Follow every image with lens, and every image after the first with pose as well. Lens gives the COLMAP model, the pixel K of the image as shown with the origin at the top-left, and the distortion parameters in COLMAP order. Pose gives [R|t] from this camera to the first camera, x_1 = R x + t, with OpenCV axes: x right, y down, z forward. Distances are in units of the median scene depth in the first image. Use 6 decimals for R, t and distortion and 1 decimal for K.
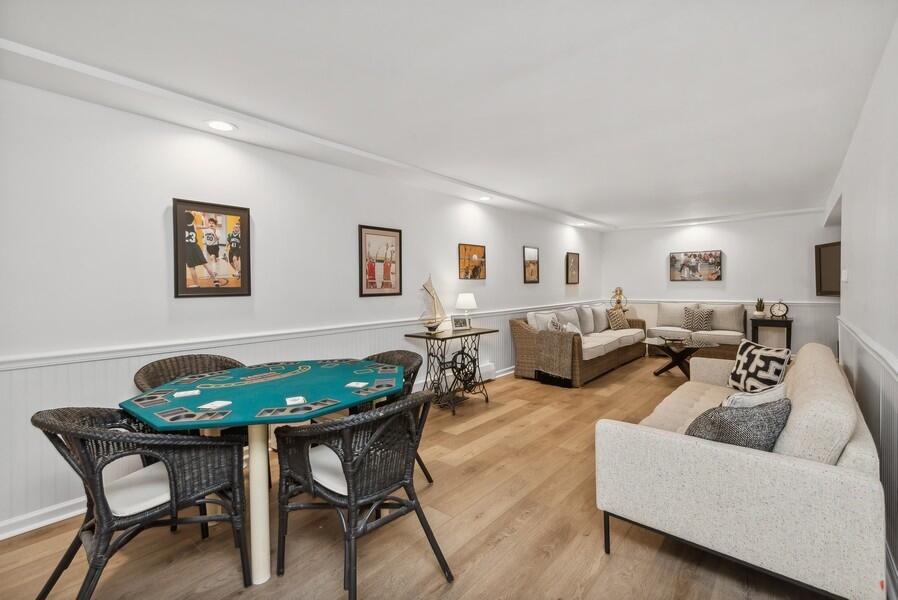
lens RADIAL K [[406.0, 0, 449.0], [0, 406.0, 300.0], [0, 0, 1]] dist [0.032101, 0.000072]
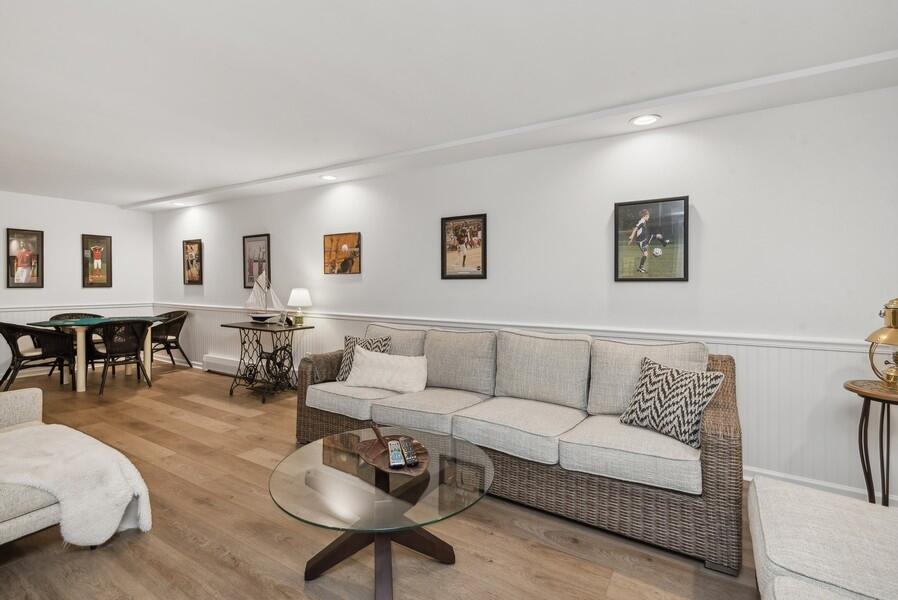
lens RADIAL K [[415.4, 0, 448.3], [0, 415.4, 288.6], [0, 0, 1]] dist [0.000447, 0.000210]
pose [[0.175637, 0.019900, -0.984254, 1.003078], [-0.044648, 0.998928, 0.012230, -0.042504], [0.983442, 0.041797, 0.176337, 1.115284]]
